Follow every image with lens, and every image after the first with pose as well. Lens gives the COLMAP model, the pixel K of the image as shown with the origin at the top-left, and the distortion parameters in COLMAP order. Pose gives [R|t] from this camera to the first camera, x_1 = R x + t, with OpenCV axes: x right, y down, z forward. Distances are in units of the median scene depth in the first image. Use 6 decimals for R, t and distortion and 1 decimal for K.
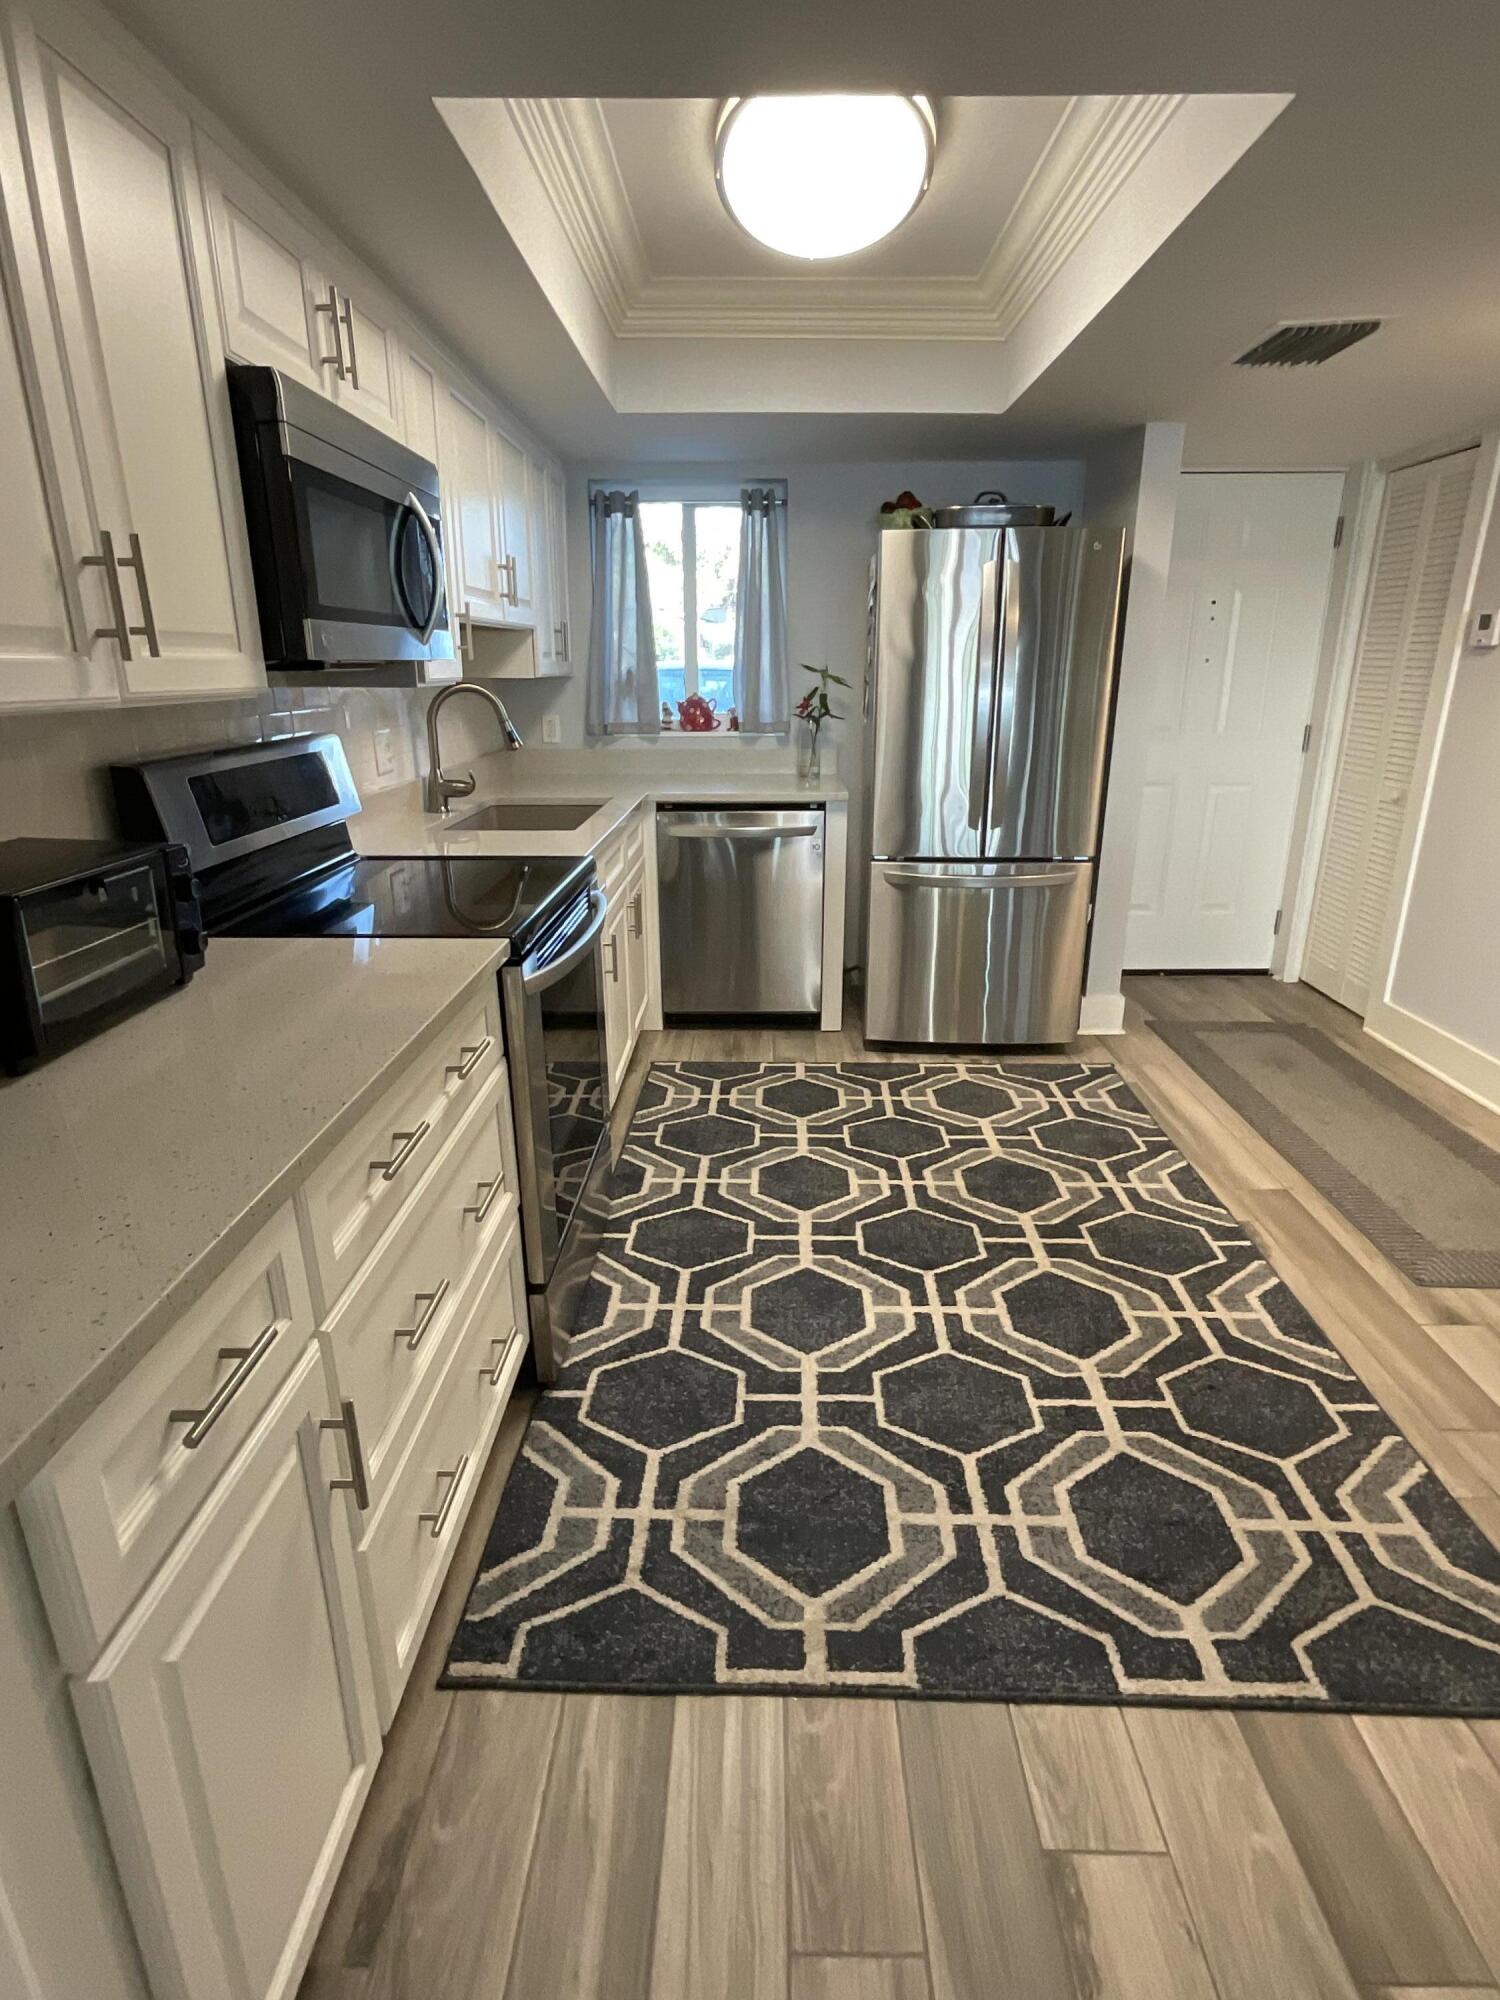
lens RADIAL K [[1020.9, 0, 750.0], [0, 1020.9, 1000.0], [0, 0, 1]] dist [-0.015562, 0.013451]
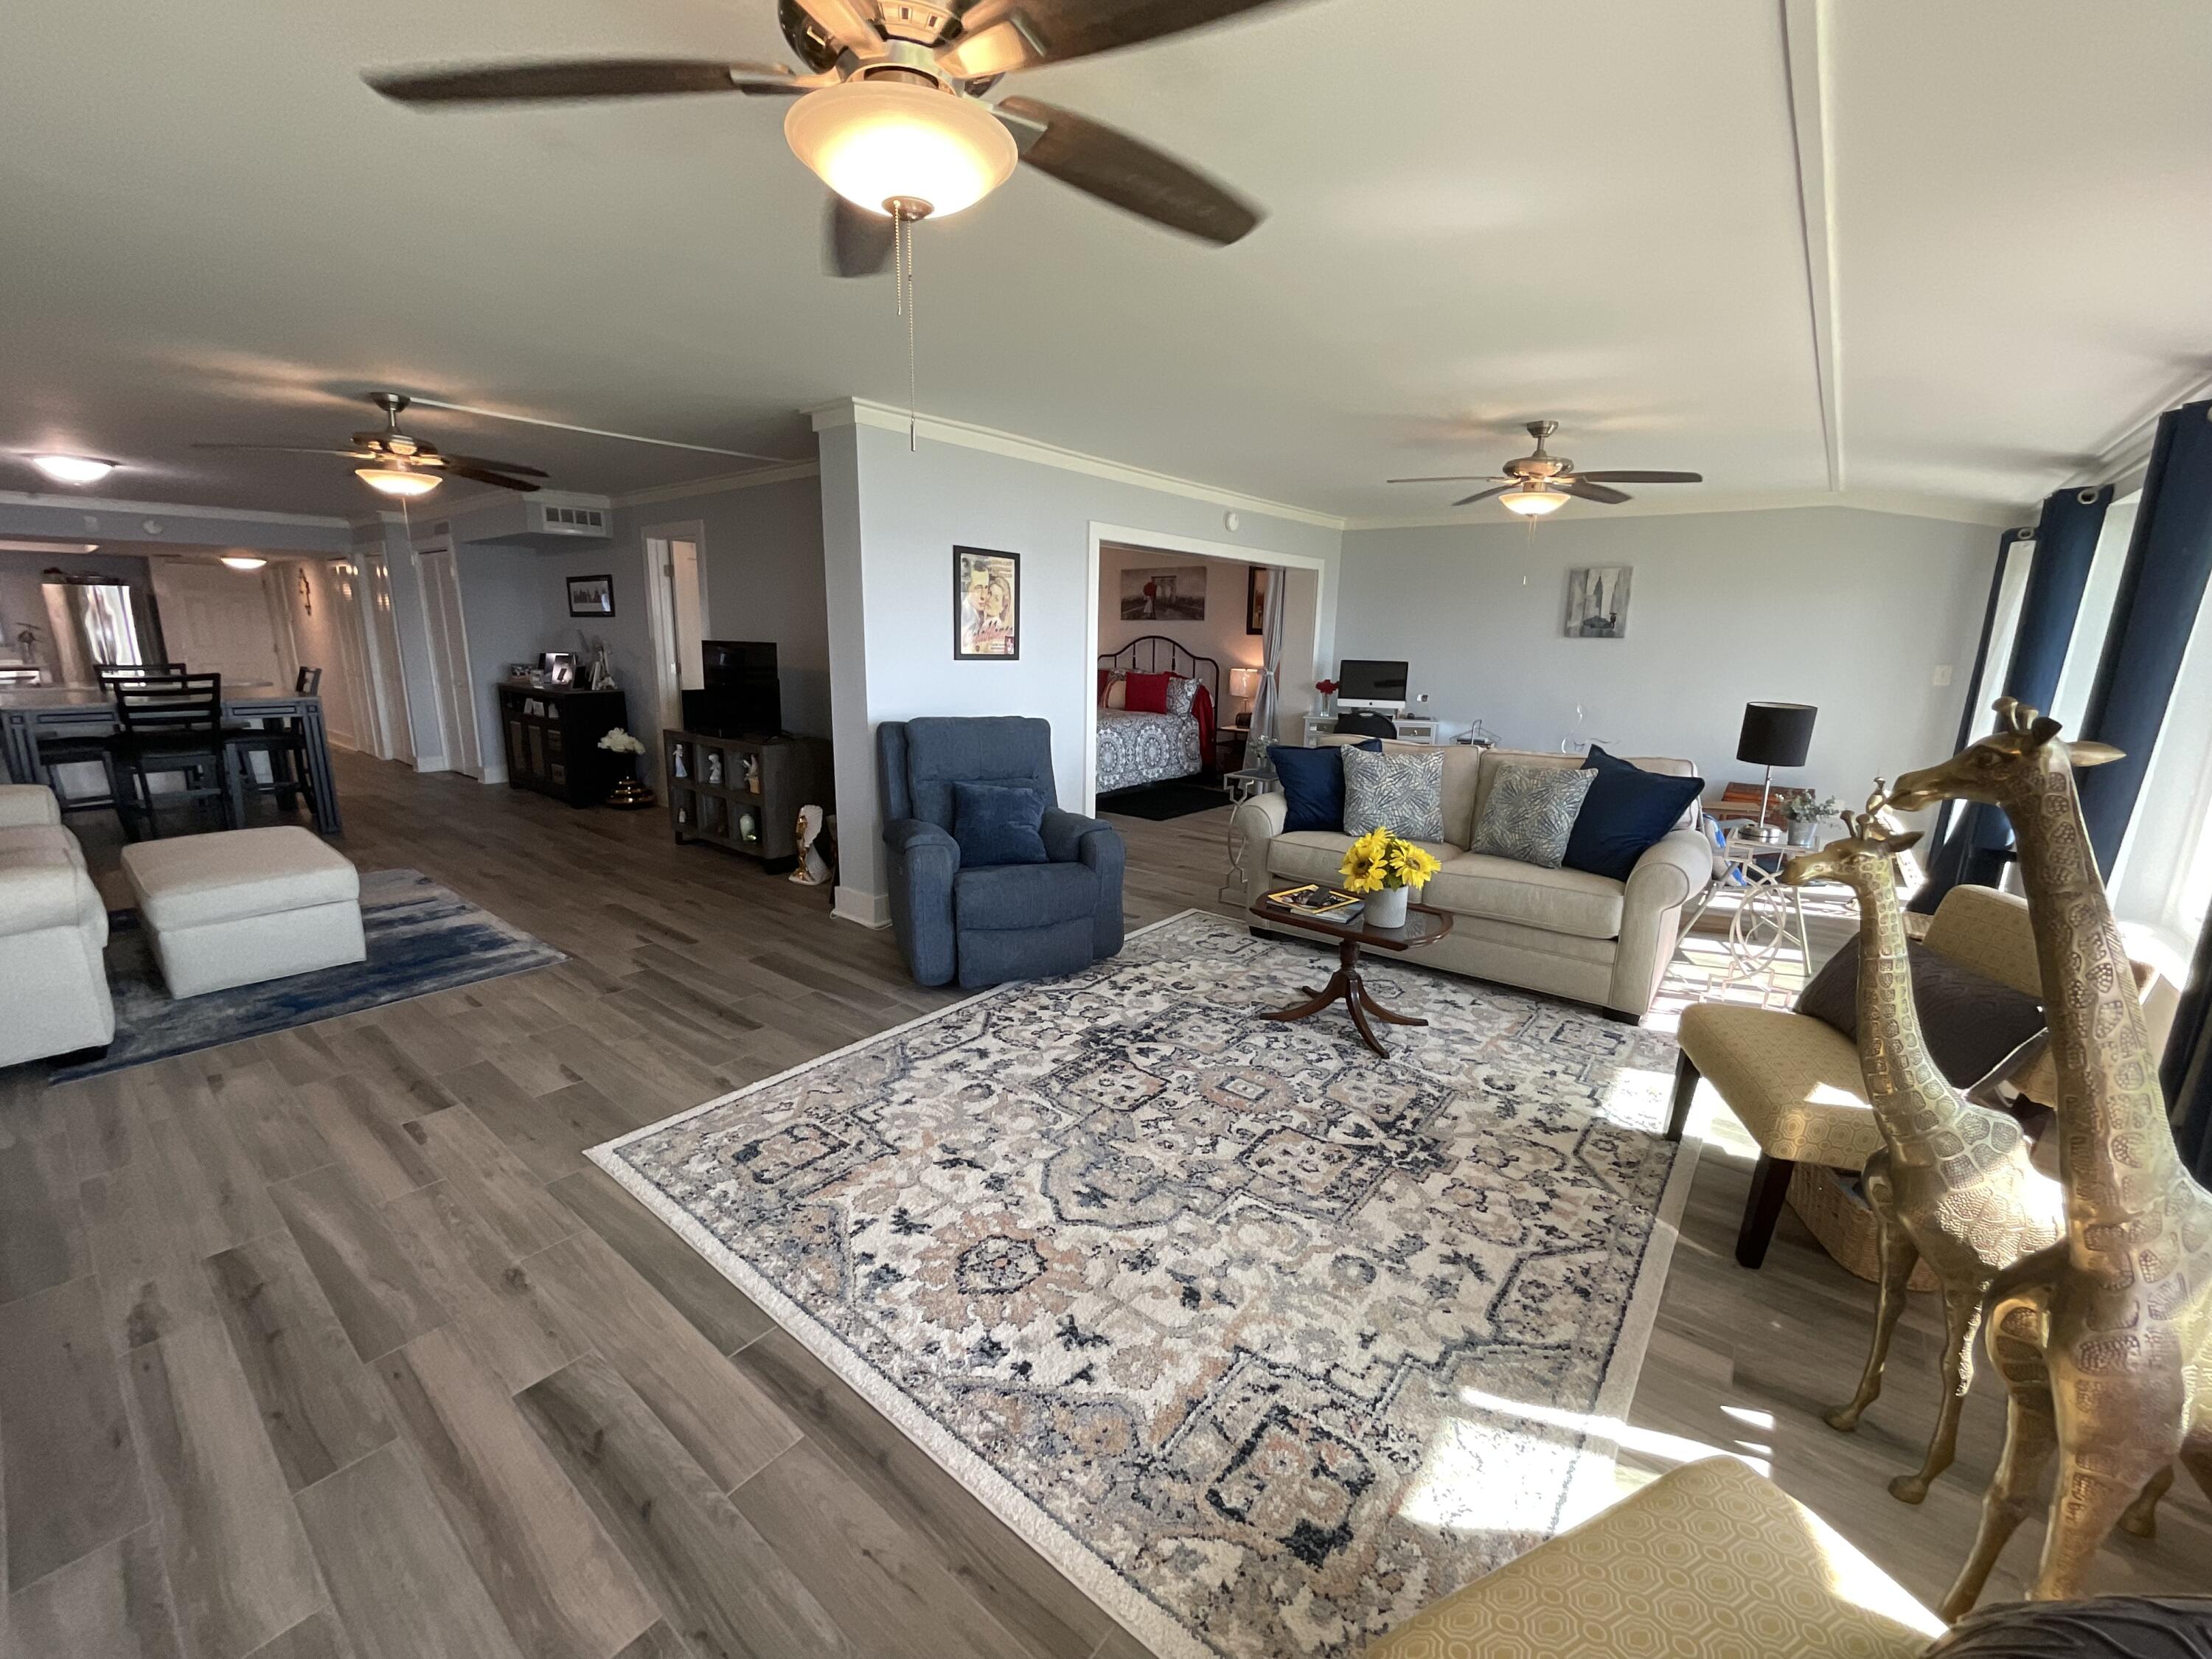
lens RADIAL K [[899.2, 0, 1106.0], [0, 899.2, 829.5], [0, 0, 1]] dist [-0.010584, 0.004863]
pose [[0.612260, -0.162211, 0.773838, -0.190097], [0.234006, 0.972057, 0.018616, 1.537179], [-0.755234, 0.169685, 0.633110, -4.758049]]
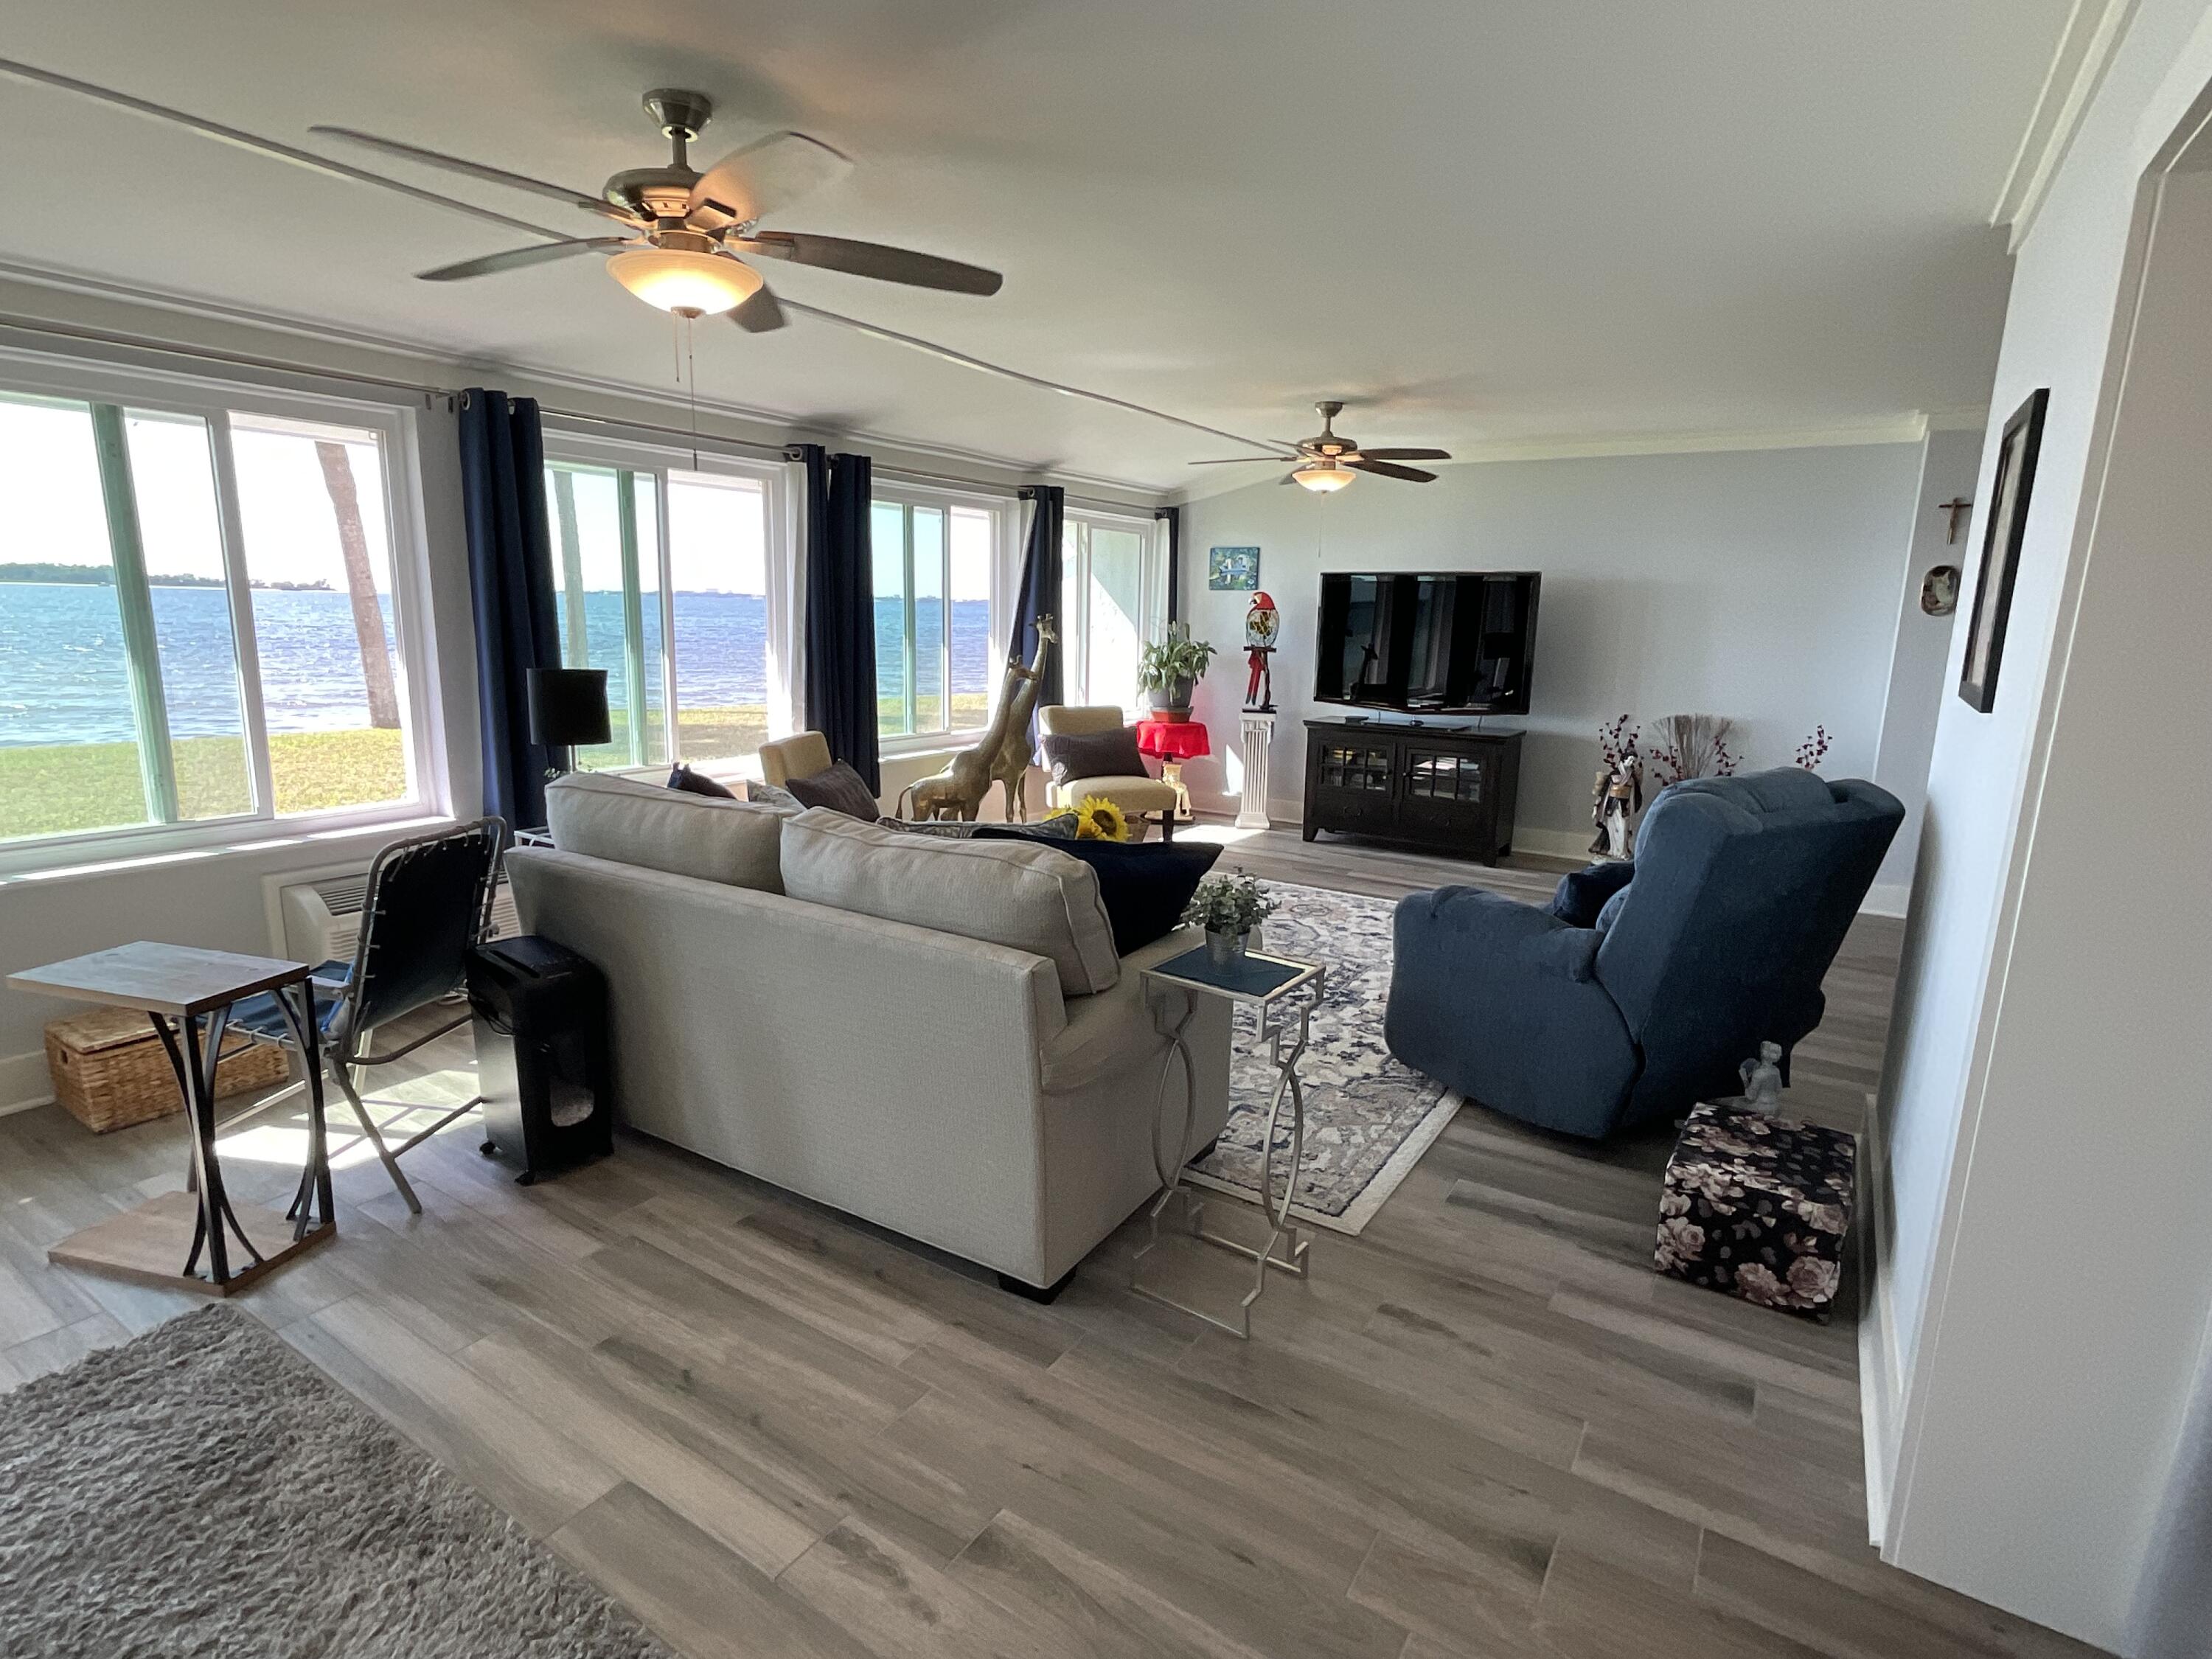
lens RADIAL K [[1129.1, 0, 1106.0], [0, 1129.1, 829.5], [0, 0, 1]] dist [-0.015562, 0.013451]
pose [[-0.525425, 0.153042, -0.836963, 2.605926], [-0.289804, 0.892679, 0.345162, 1.098398], [0.799964, 0.423912, -0.424684, -3.421823]]
